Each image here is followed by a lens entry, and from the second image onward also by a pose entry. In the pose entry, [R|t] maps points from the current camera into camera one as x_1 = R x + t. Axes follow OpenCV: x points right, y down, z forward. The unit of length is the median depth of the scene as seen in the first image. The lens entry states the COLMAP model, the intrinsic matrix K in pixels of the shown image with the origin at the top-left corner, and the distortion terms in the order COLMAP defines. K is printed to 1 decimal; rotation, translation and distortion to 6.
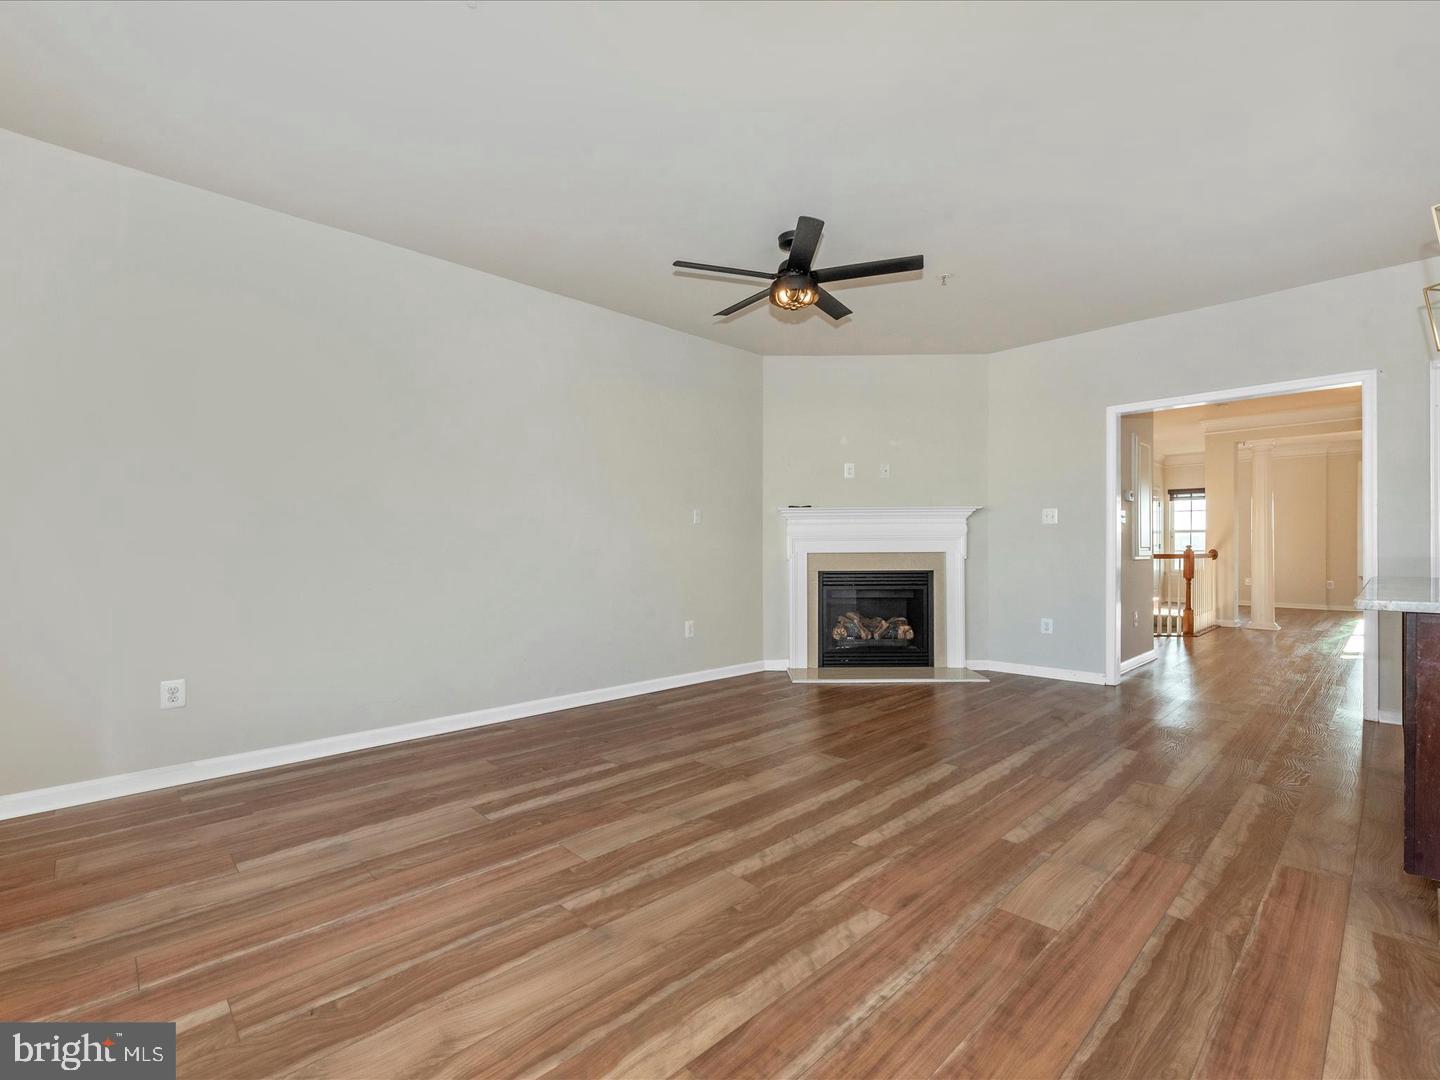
lens RADIAL K [[661.0, 0, 715.3], [0, 661.0, 537.5], [0, 0, 1]] dist [-0.004473, 0.002363]
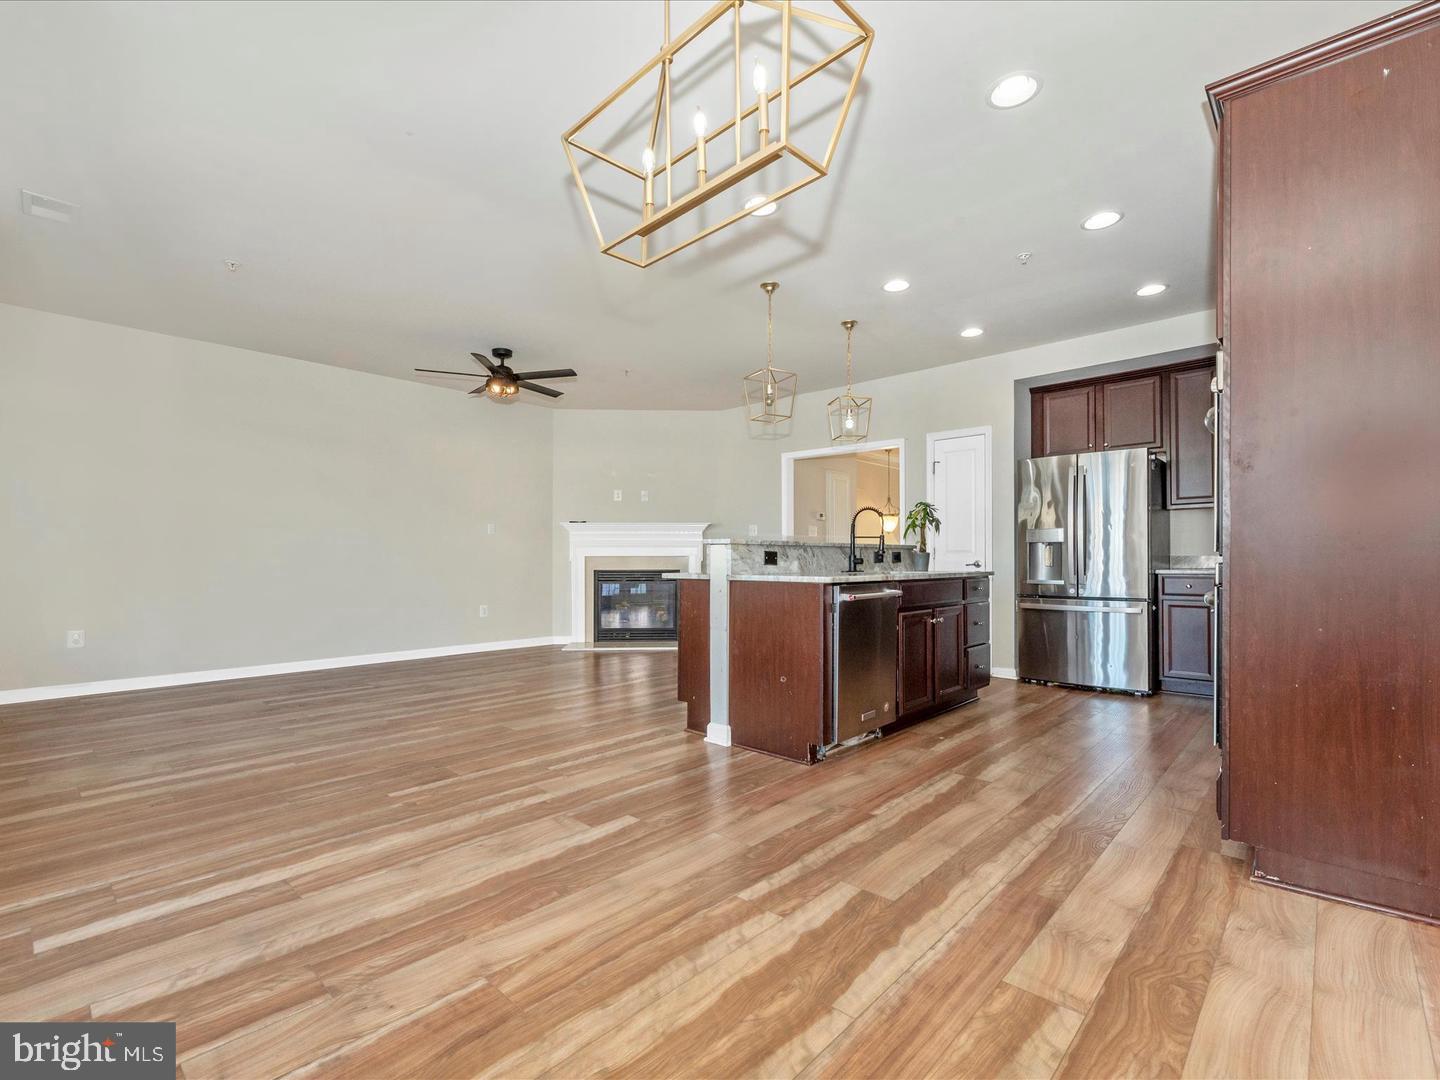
lens RADIAL K [[661.0, 0, 714.6], [0, 661.0, 551.3], [0, 0, 1]] dist [-0.004473, 0.002363]
pose [[0.998758, 0.002309, 0.049775, 0.463354], [-0.002532, 0.999987, 0.004407, 0.007609], [-0.049764, -0.004527, 0.998751, -0.498844]]
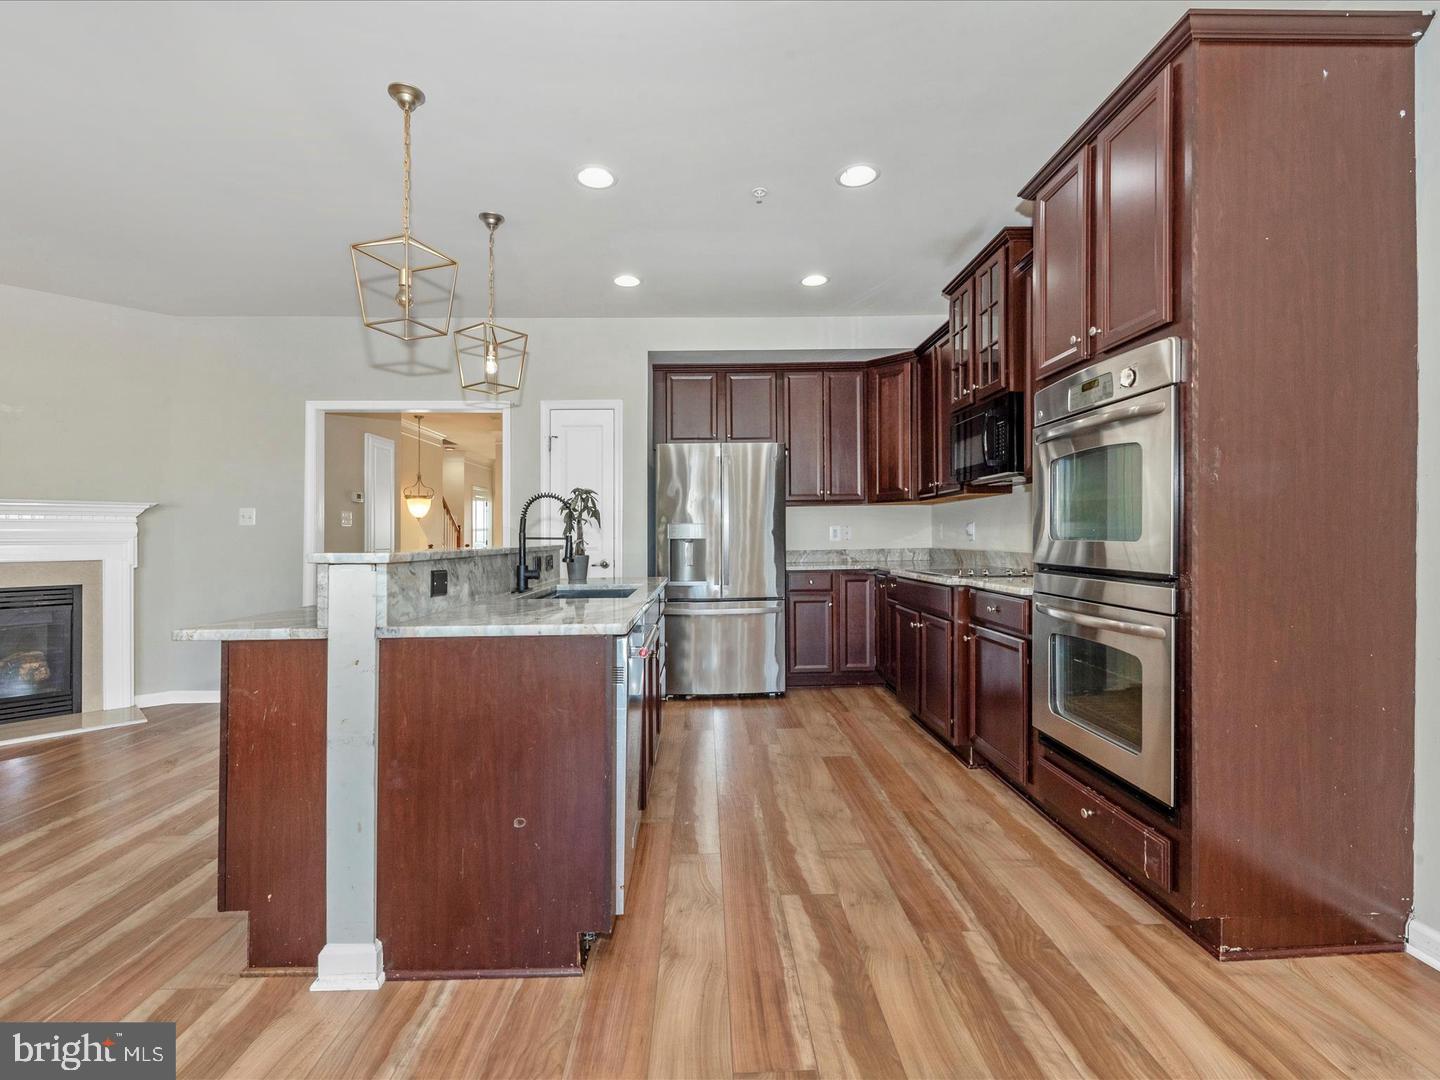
lens RADIAL K [[661.0, 0, 721.7], [0, 661.0, 534.9], [0, 0, 1]] dist [-0.004473, 0.002363]
pose [[0.673568, -0.003457, 0.739117, 0.366133], [-0.000975, 0.999984, 0.005566, -0.017806], [-0.739125, -0.004470, 0.673554, -0.075894]]
